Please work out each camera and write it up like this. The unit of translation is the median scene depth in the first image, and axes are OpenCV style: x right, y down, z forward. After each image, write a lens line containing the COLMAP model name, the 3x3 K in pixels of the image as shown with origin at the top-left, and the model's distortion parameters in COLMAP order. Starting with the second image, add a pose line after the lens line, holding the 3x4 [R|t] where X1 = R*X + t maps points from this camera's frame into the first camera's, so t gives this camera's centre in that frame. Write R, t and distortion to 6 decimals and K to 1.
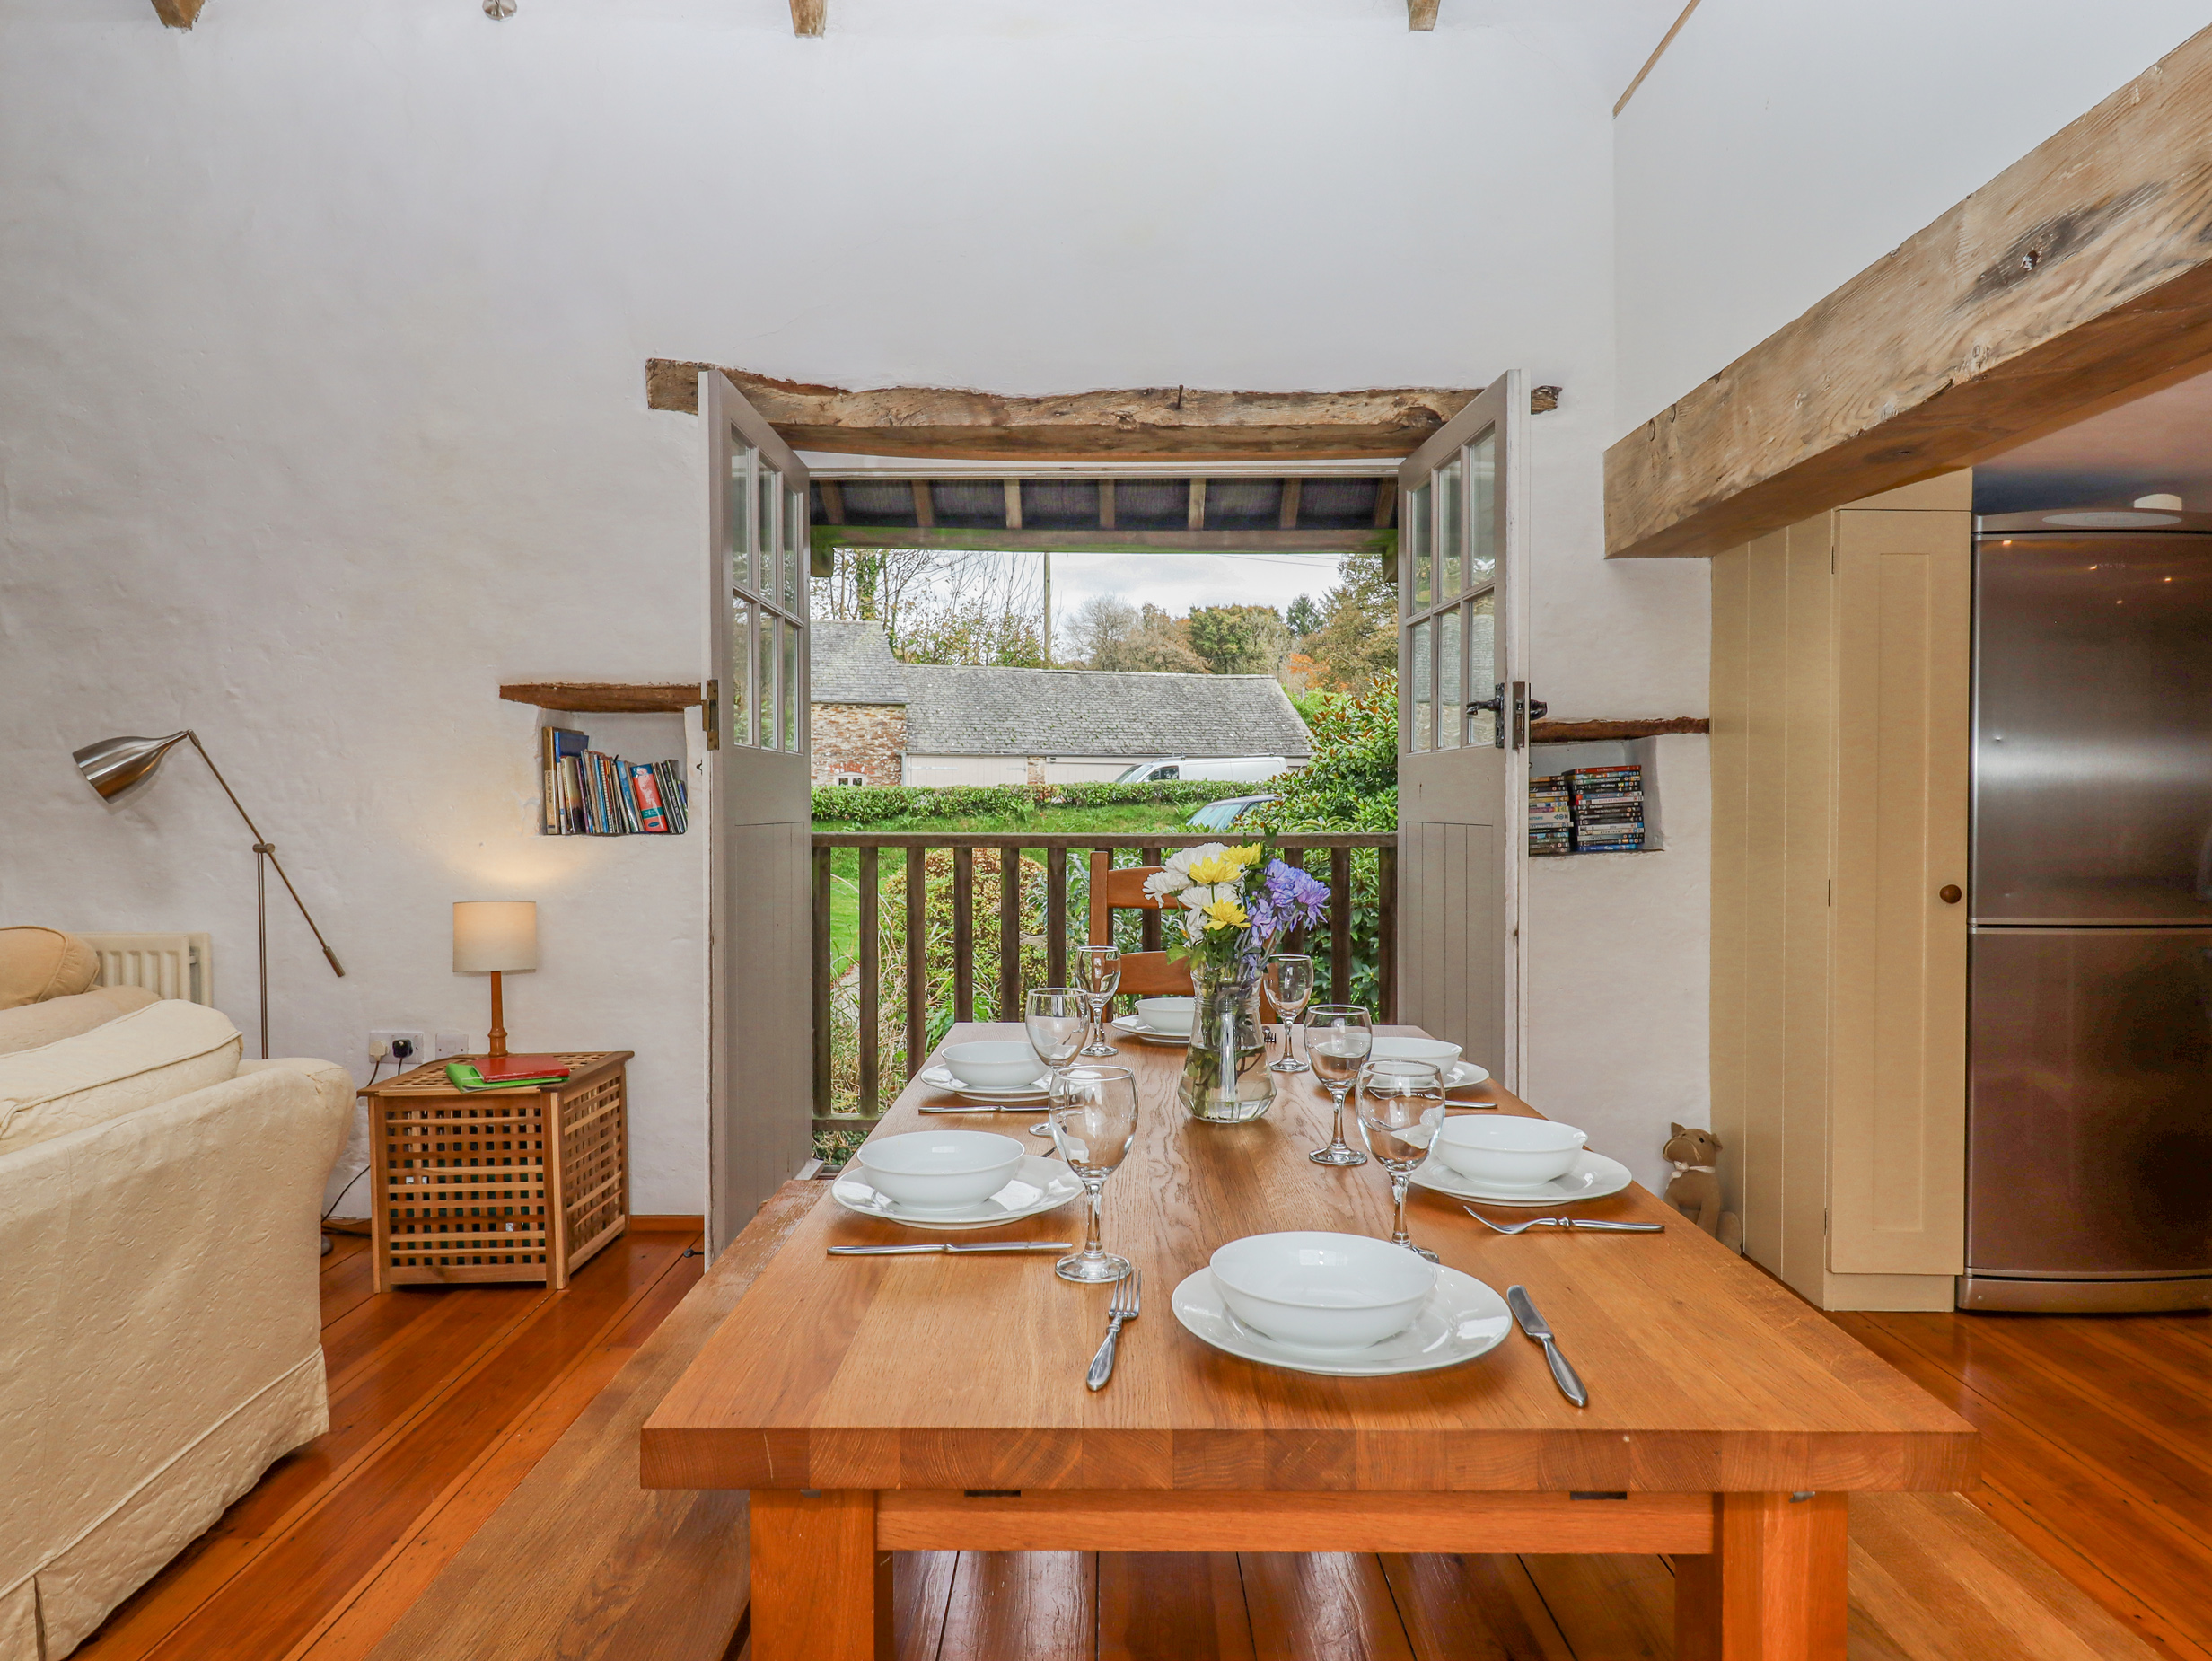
lens RADIAL K [[1399.3, 0, 1110.9], [0, 1399.3, 830.1], [0, 0, 1]] dist [0.011405, -0.016395]
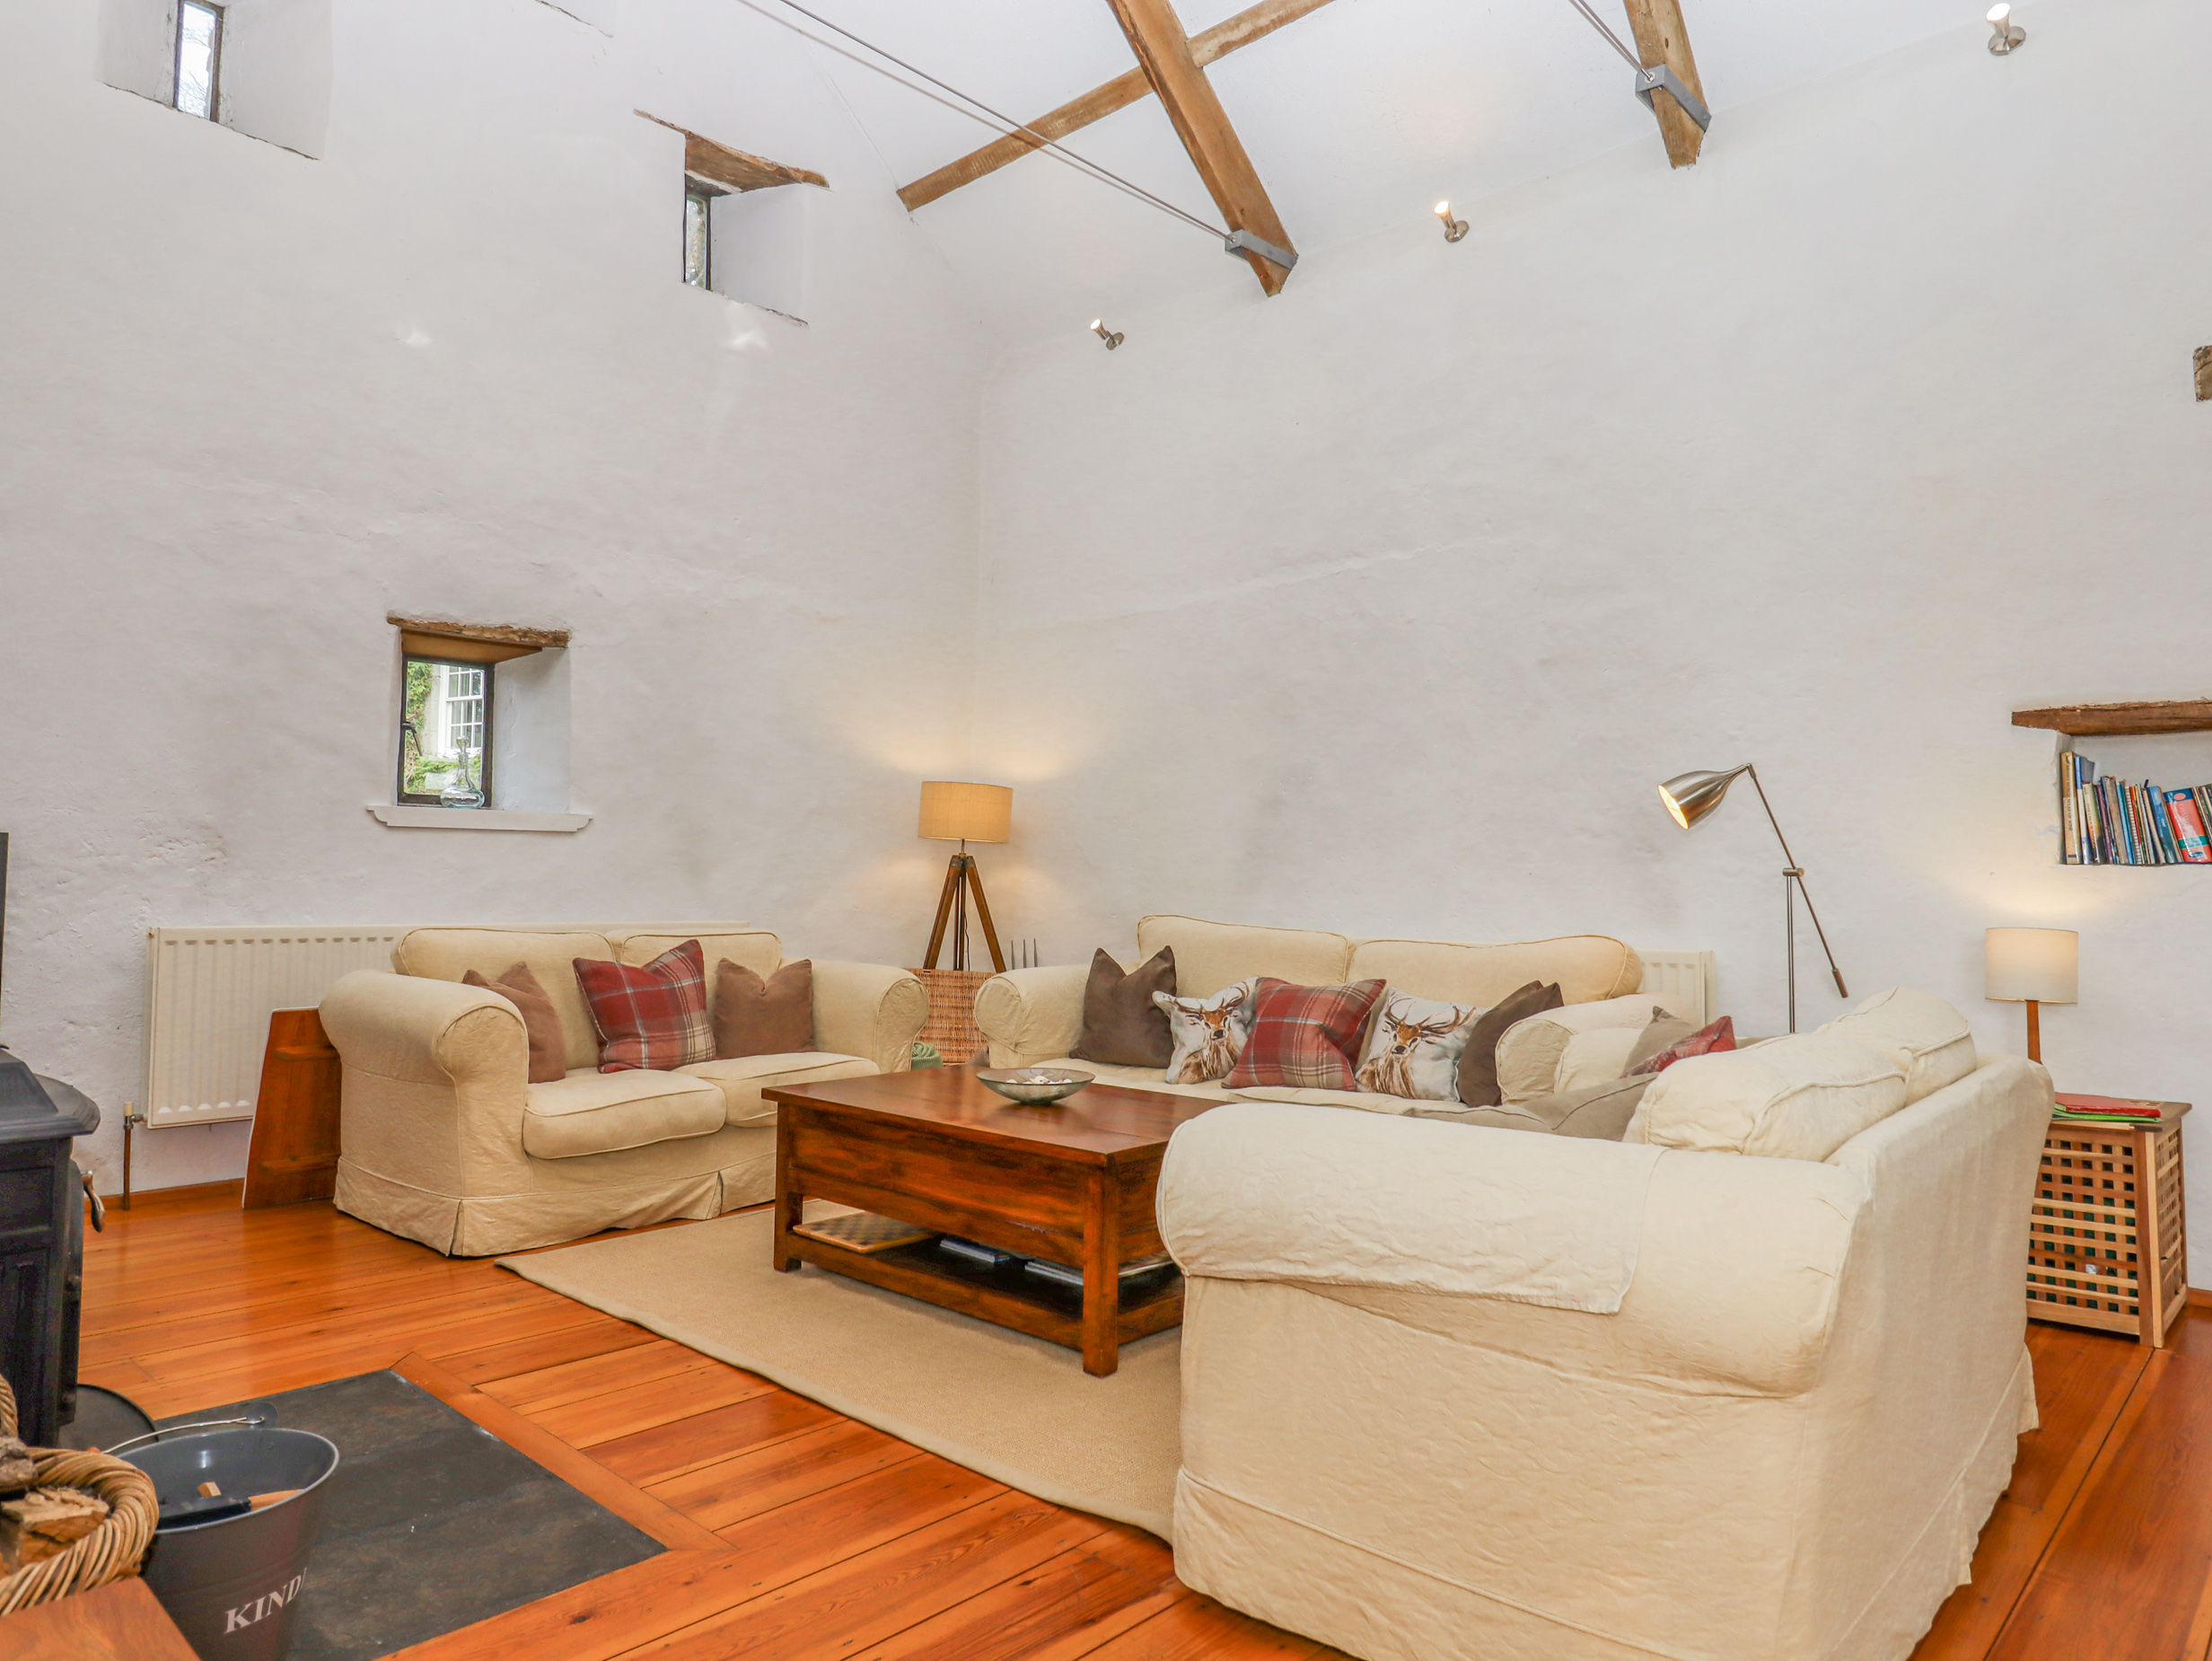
lens RADIAL K [[1399.3, 0, 1116.3], [0, 1399.3, 831.5], [0, 0, 1]] dist [0.011405, -0.016395]
pose [[0.734766, -0.014834, -0.678158, -0.266915], [-0.023581, 0.998598, -0.047393, 0.047600], [0.677911, 0.050814, 0.733386, -0.160329]]
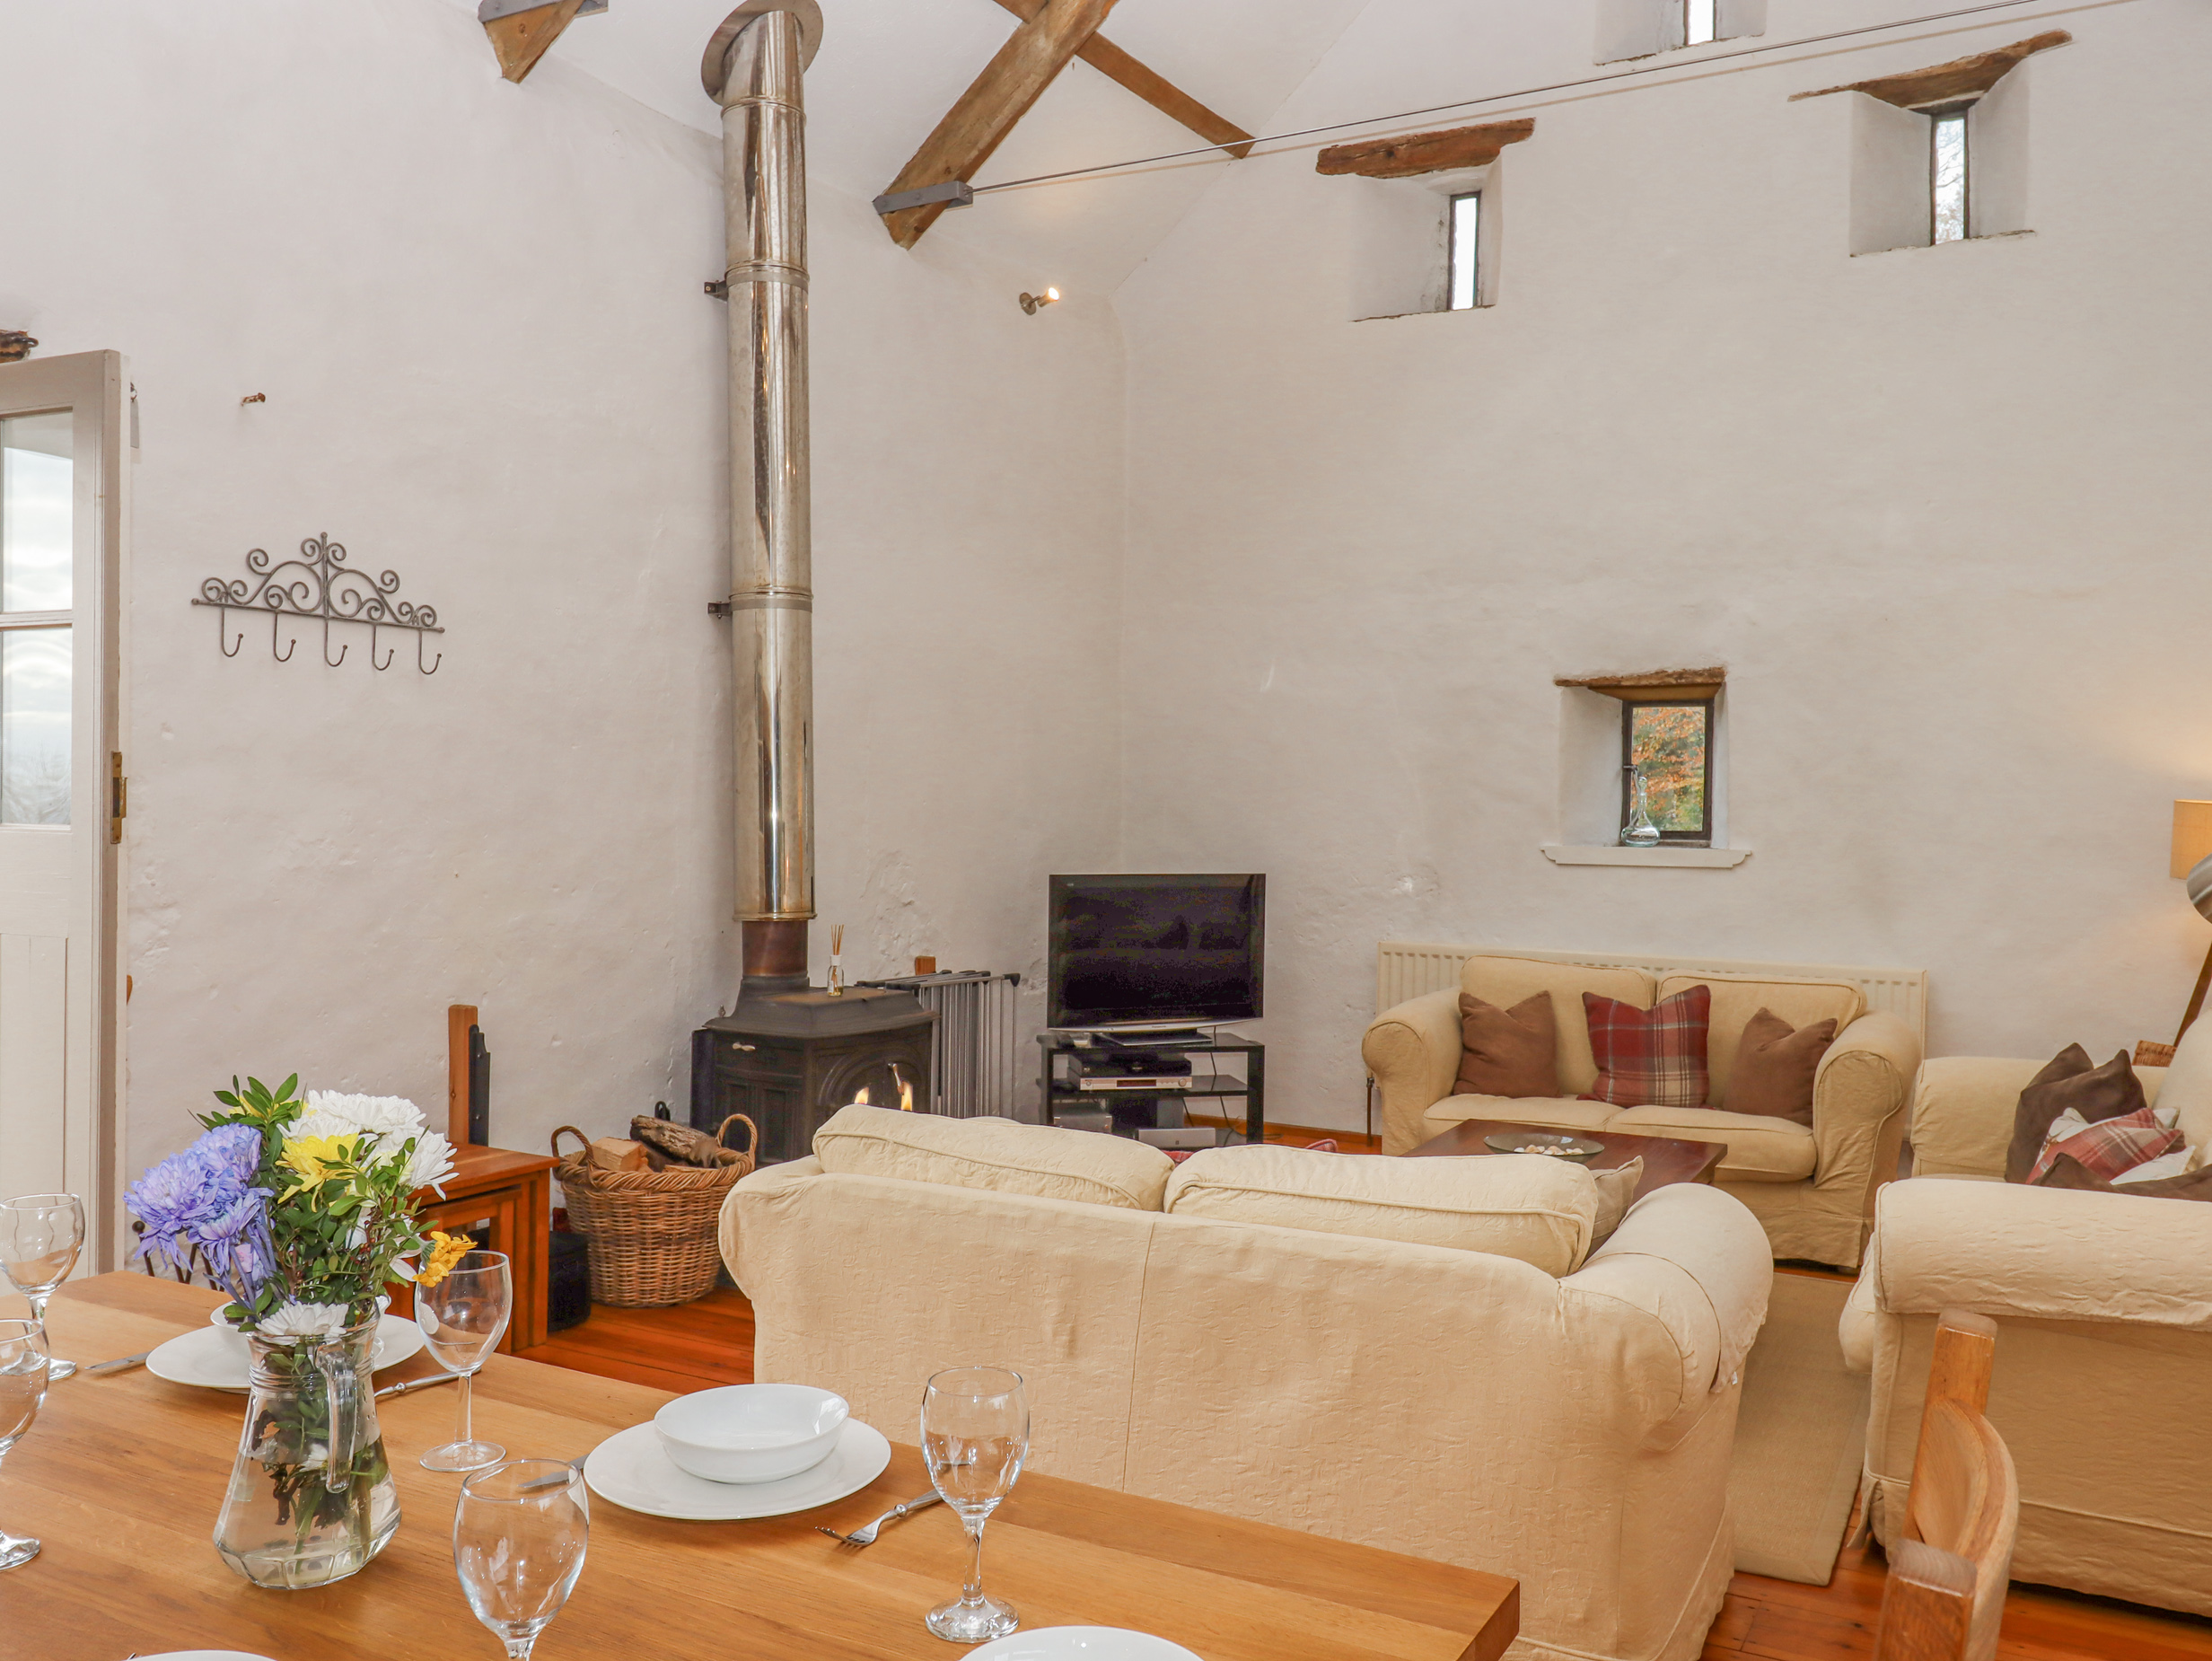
lens RADIAL K [[1869.6, 0, 1130.3], [0, 1869.6, 832.7], [0, 0, 1]] dist [0.017339, 0.006888]
pose [[-0.472659, 0.003966, -0.881237, 0.357216], [-0.029005, 0.999378, 0.020055, -0.069673], [0.880768, 0.035039, -0.472250, 0.941258]]
